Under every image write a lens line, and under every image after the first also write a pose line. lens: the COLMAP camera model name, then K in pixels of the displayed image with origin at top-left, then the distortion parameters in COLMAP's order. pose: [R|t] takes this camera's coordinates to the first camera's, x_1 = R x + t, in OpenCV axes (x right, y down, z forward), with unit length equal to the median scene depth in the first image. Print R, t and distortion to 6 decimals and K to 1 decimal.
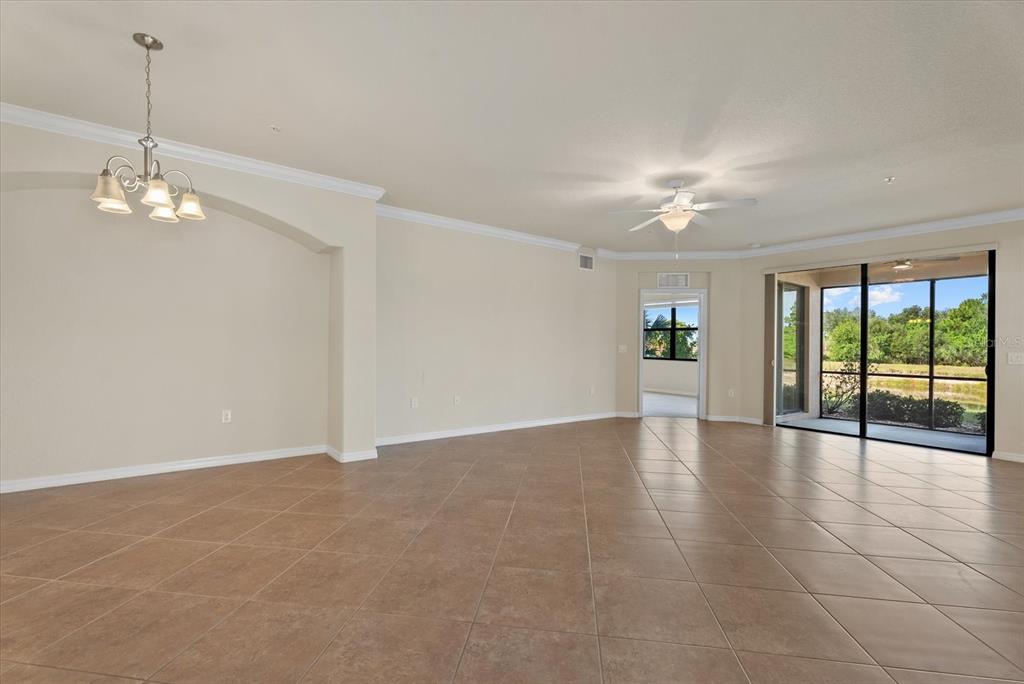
lens RADIAL K [[471.0, 0, 503.3], [0, 471.0, 340.4], [0, 0, 1]] dist [-0.001650, 0.000175]
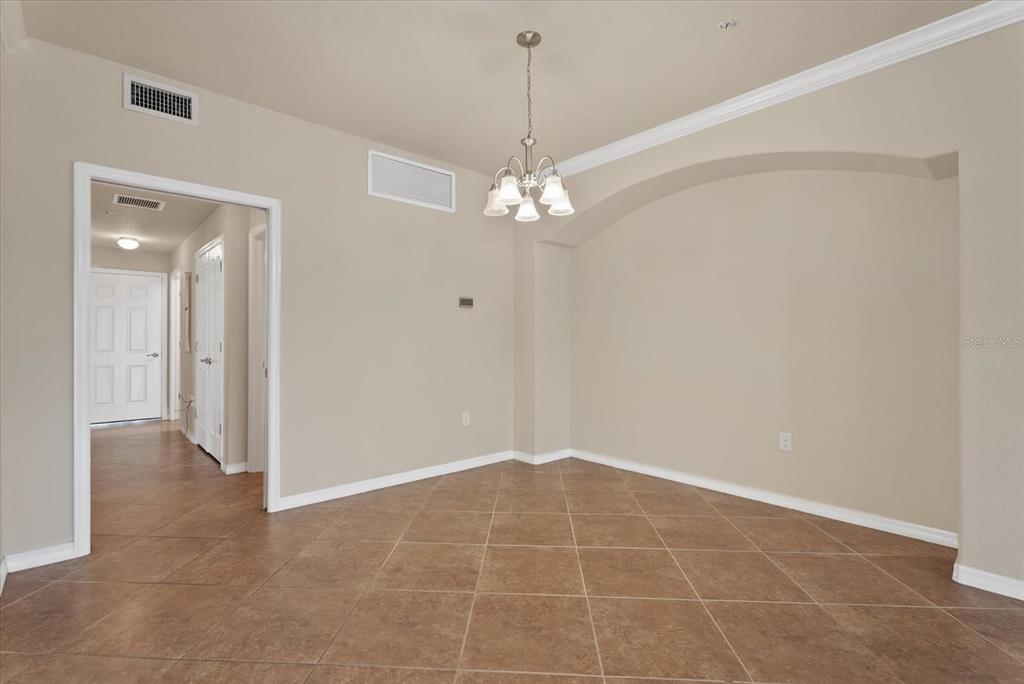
lens RADIAL K [[471.0, 0, 501.8], [0, 471.0, 347.0], [0, 0, 1]] dist [-0.001650, 0.000175]
pose [[0.079685, 0.003513, -0.996814, 0.089470], [0.009366, 0.999947, 0.004273, 0.001997], [0.996776, -0.009677, 0.079648, 0.364060]]
